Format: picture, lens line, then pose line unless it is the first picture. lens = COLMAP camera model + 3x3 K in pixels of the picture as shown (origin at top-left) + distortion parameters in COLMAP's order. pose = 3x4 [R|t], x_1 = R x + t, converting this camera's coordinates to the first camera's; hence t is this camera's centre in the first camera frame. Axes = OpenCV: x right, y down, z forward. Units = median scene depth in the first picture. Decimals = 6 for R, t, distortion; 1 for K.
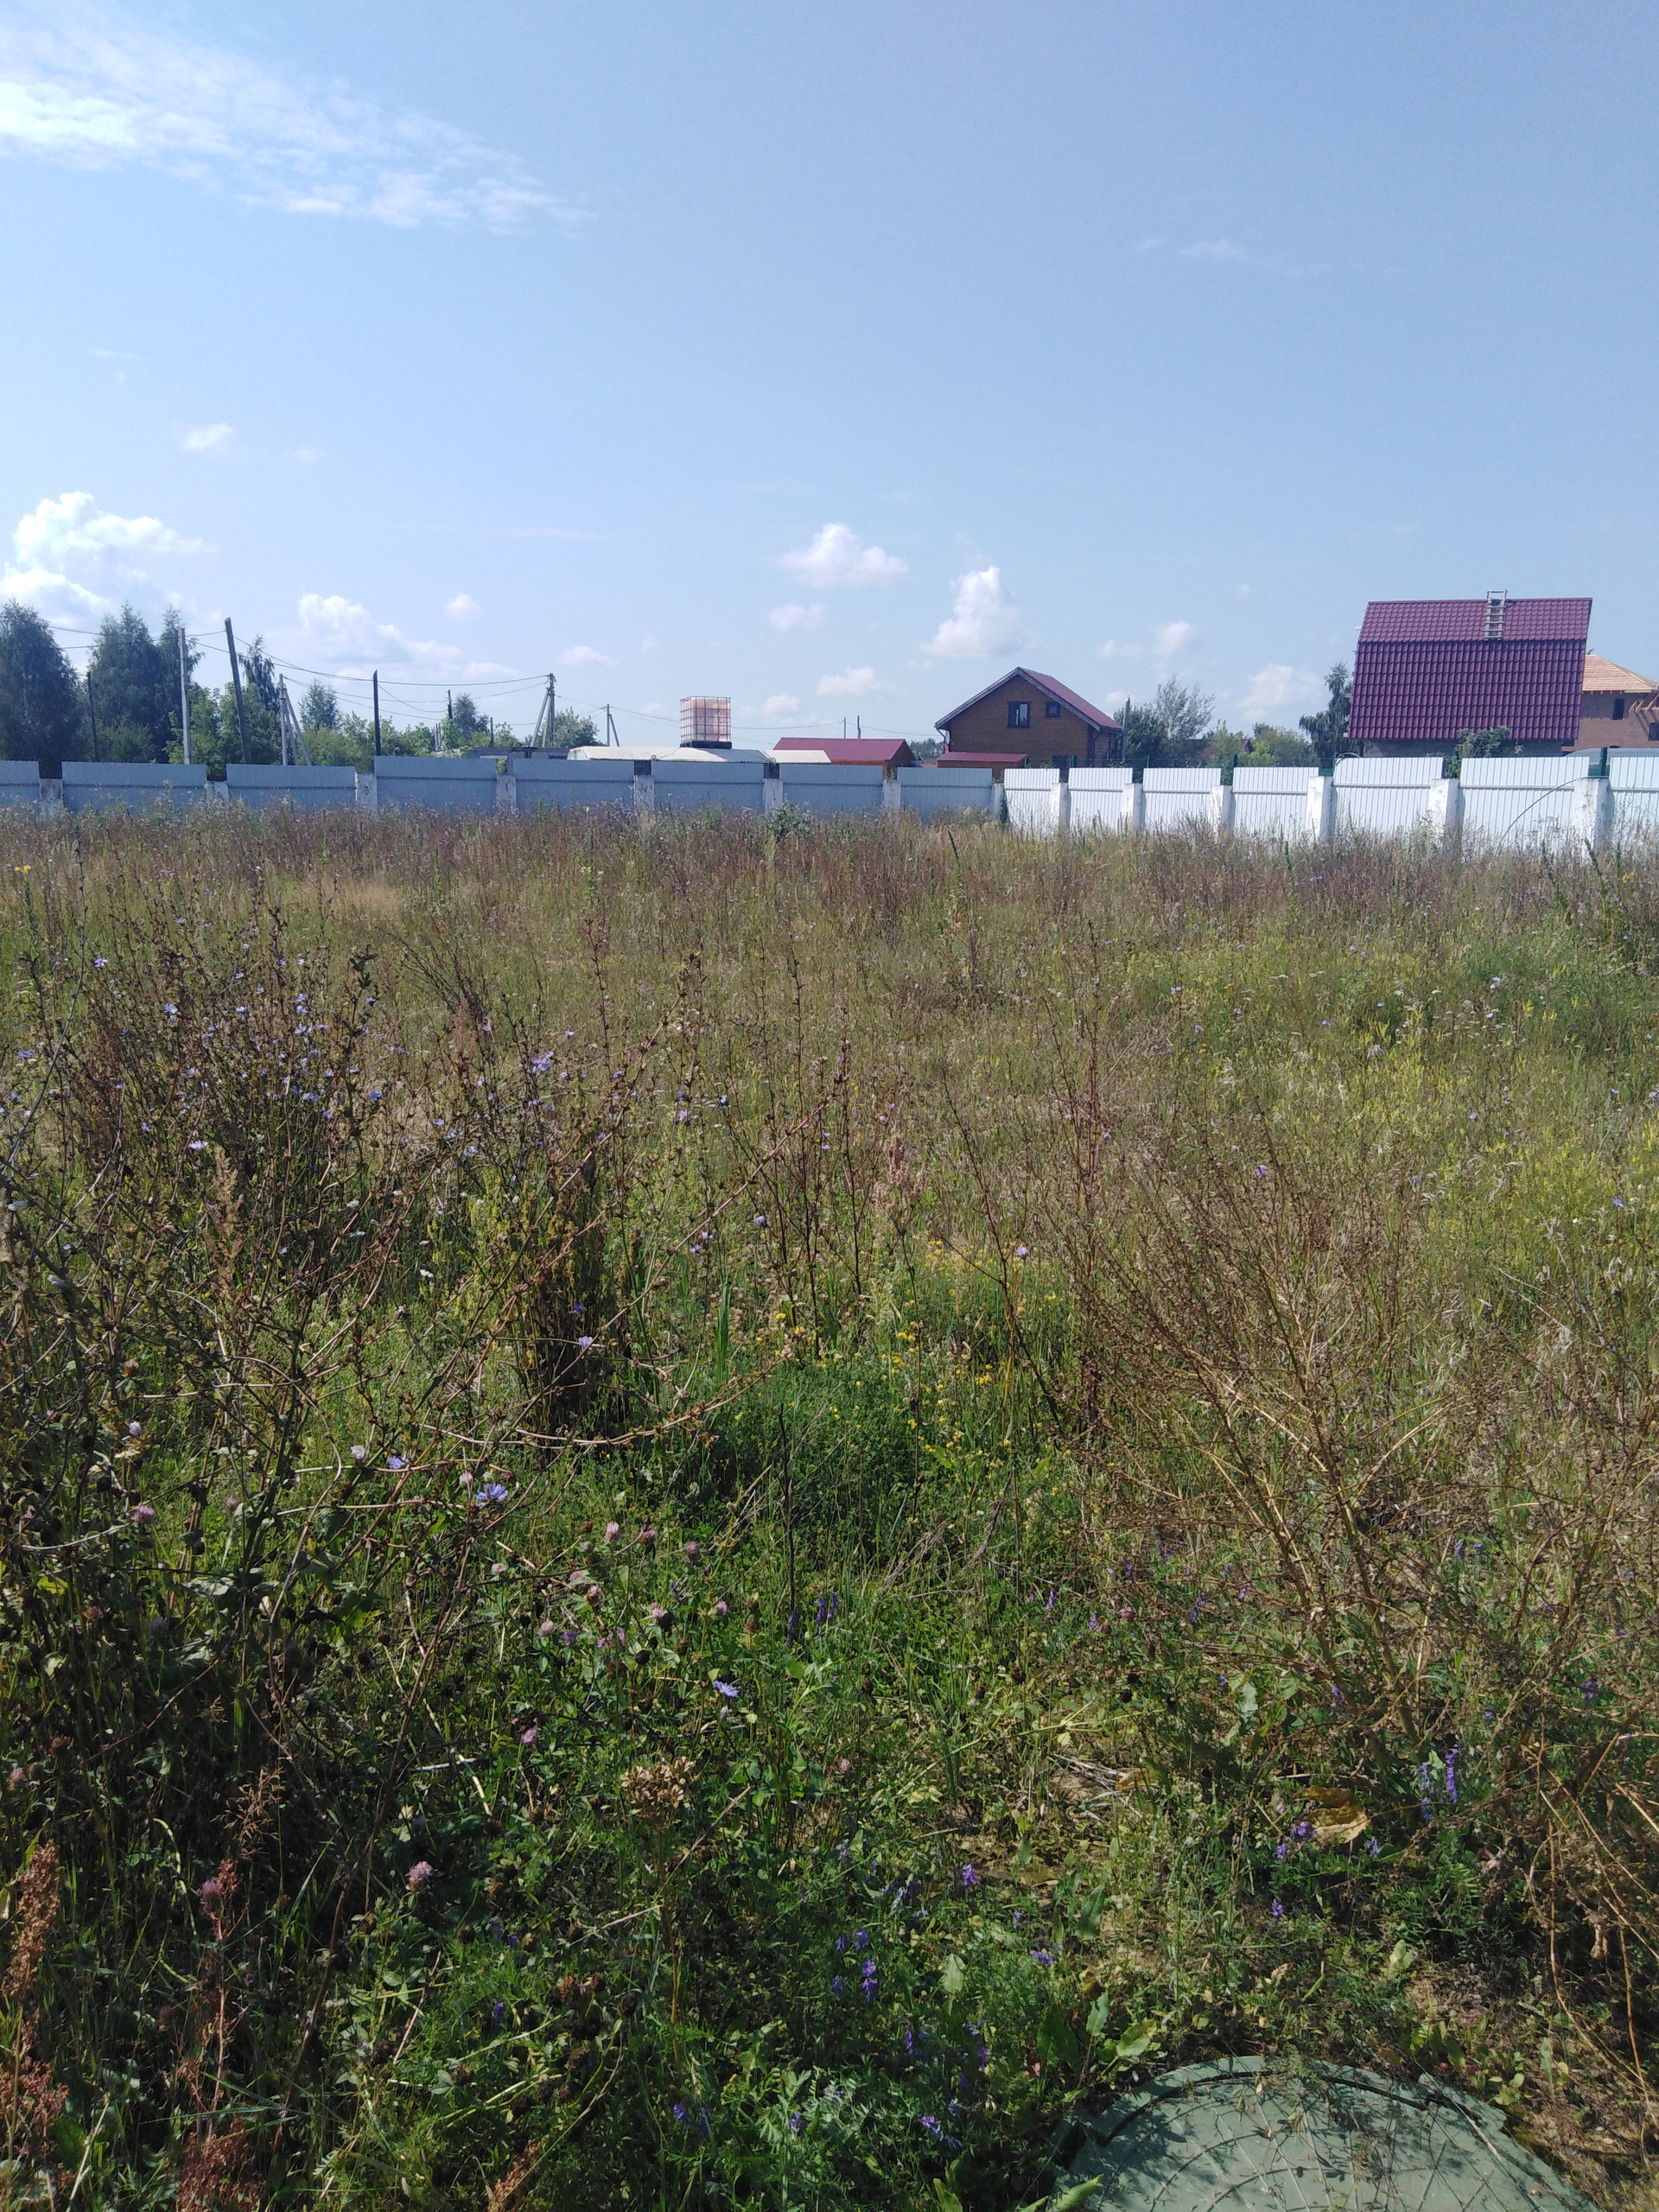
lens RADIAL K [[1655.6, 0, 811.4], [0, 1655.6, 1088.7], [0, 0, 1]] dist [-0.012341, 0.029144]
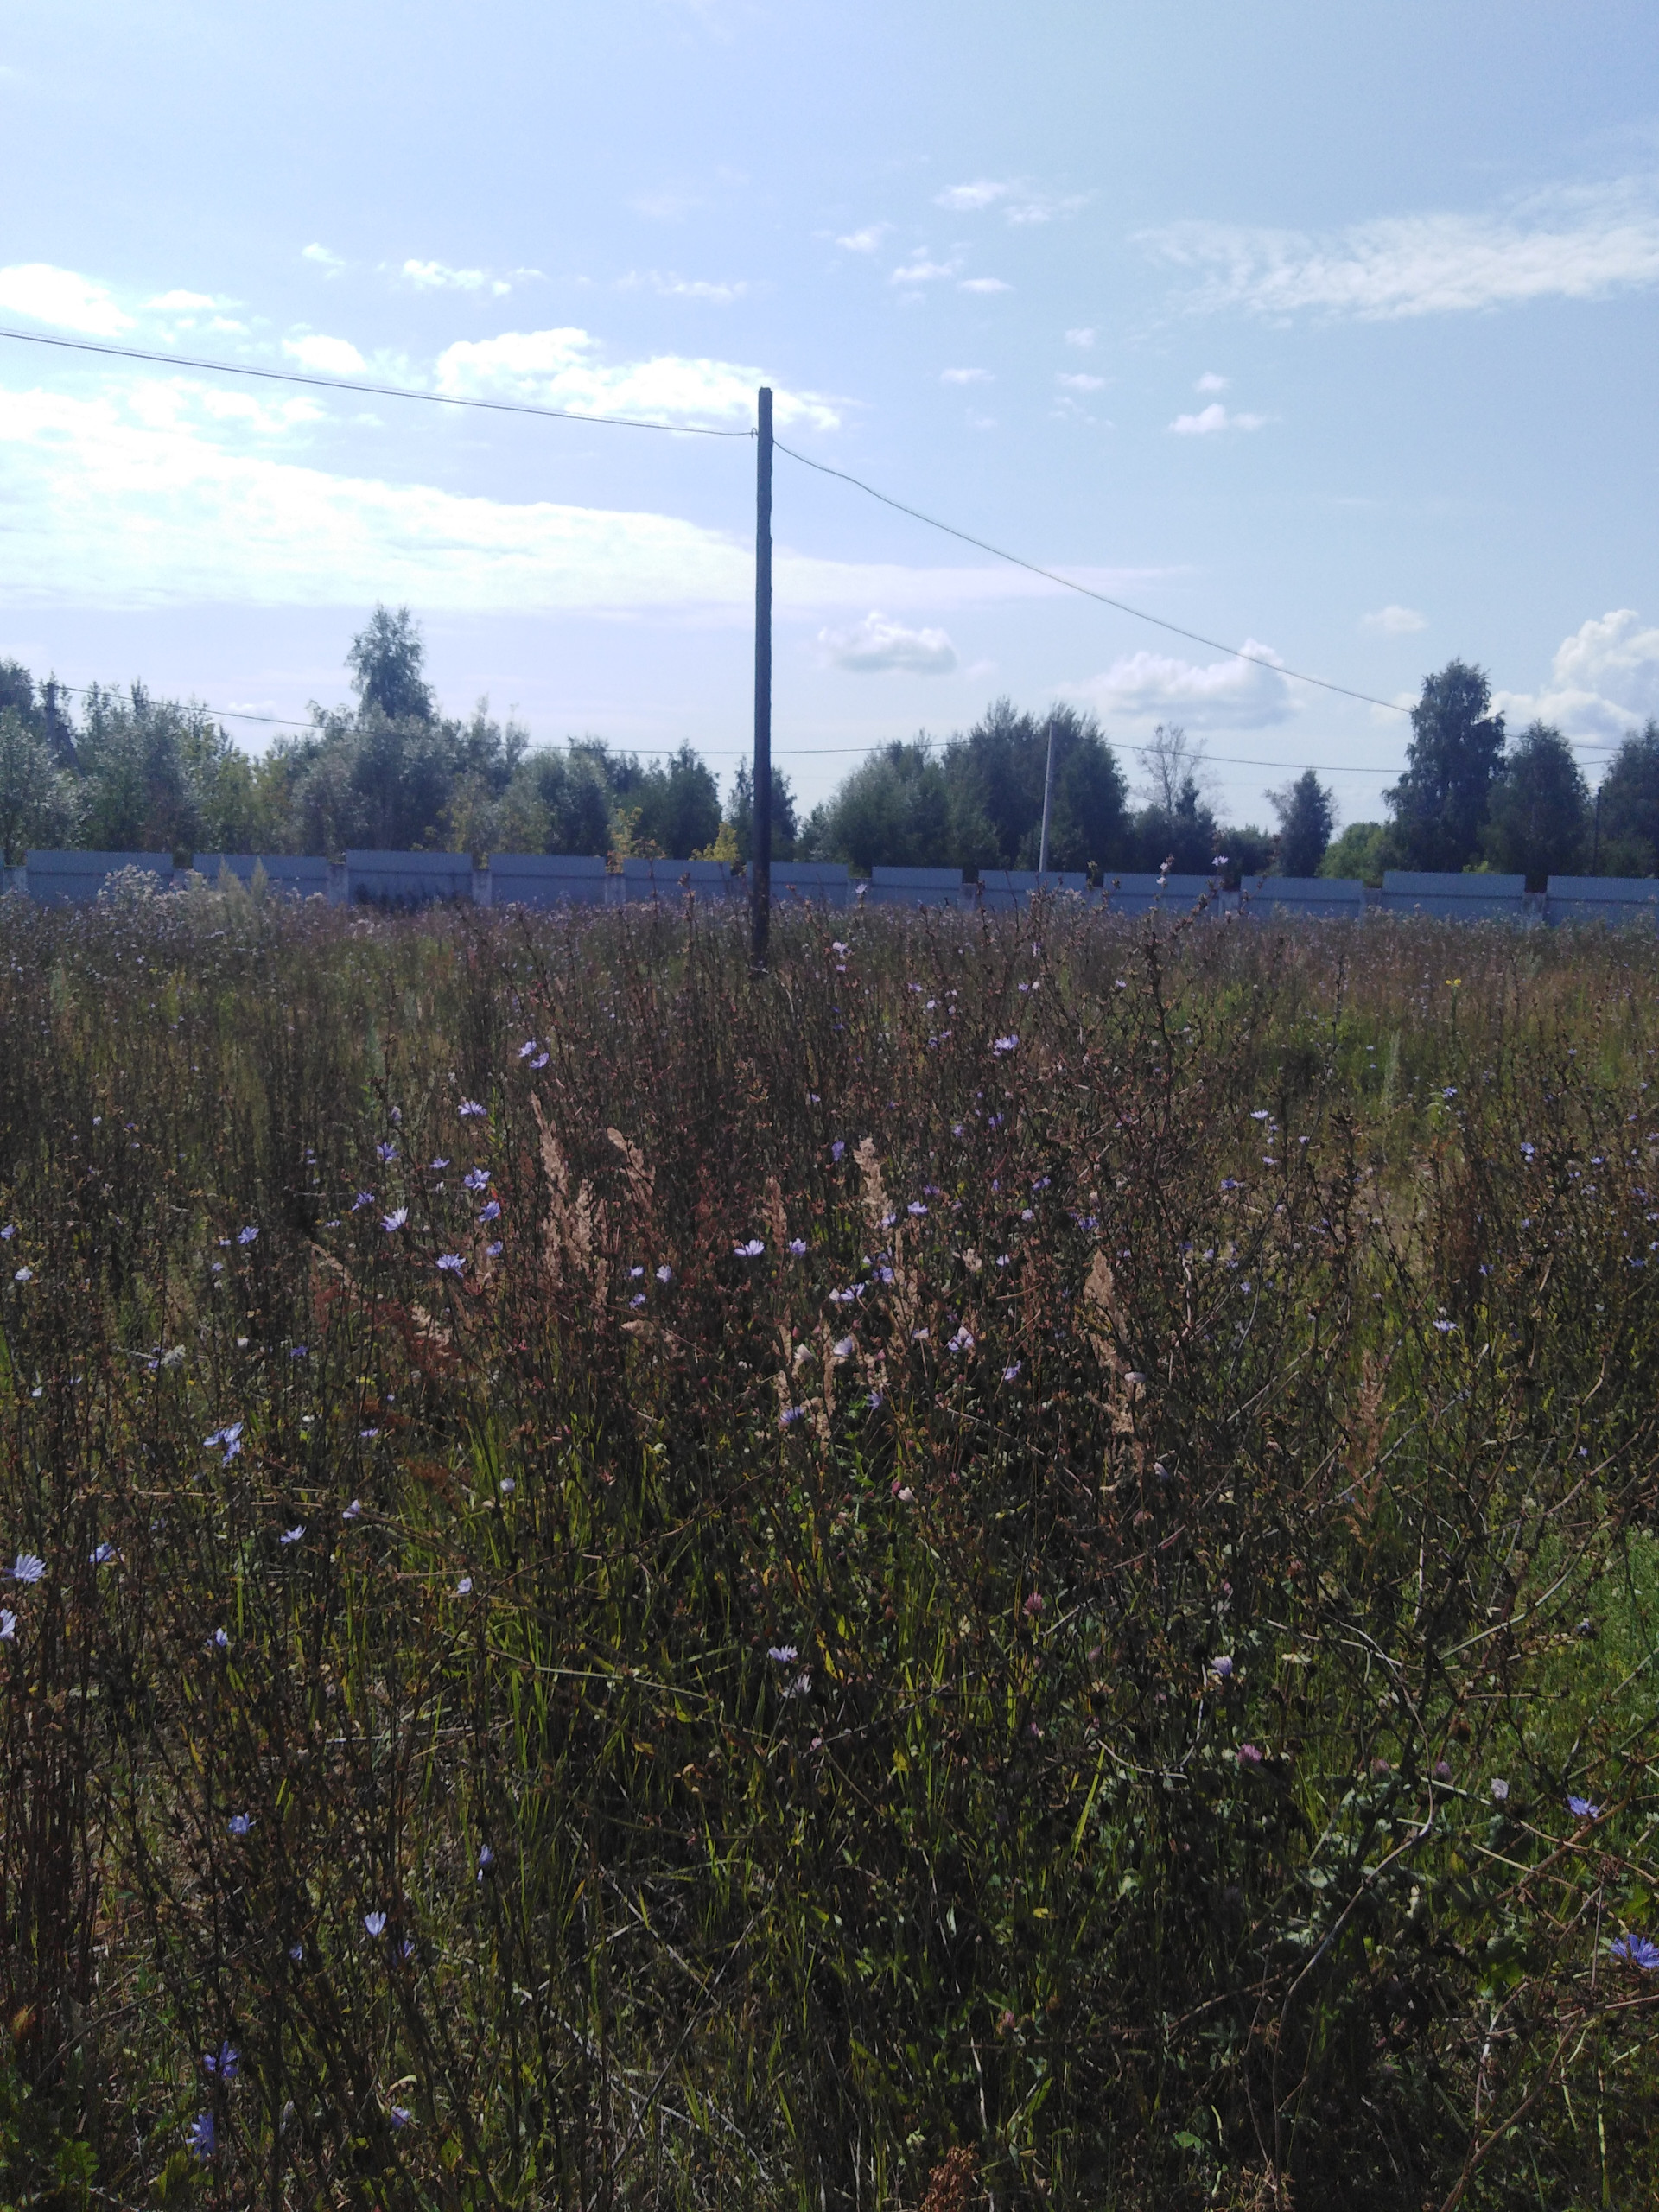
lens RADIAL K [[1655.6, 0, 836.7], [0, 1655.6, 1107.1], [0, 0, 1]] dist [-0.012341, 0.029144]
pose [[0.674529, 0.114872, -0.729257, 0.046547], [-0.155637, 0.987746, 0.011632, -0.062516], [0.721657, 0.105653, 0.684141, 0.283014]]
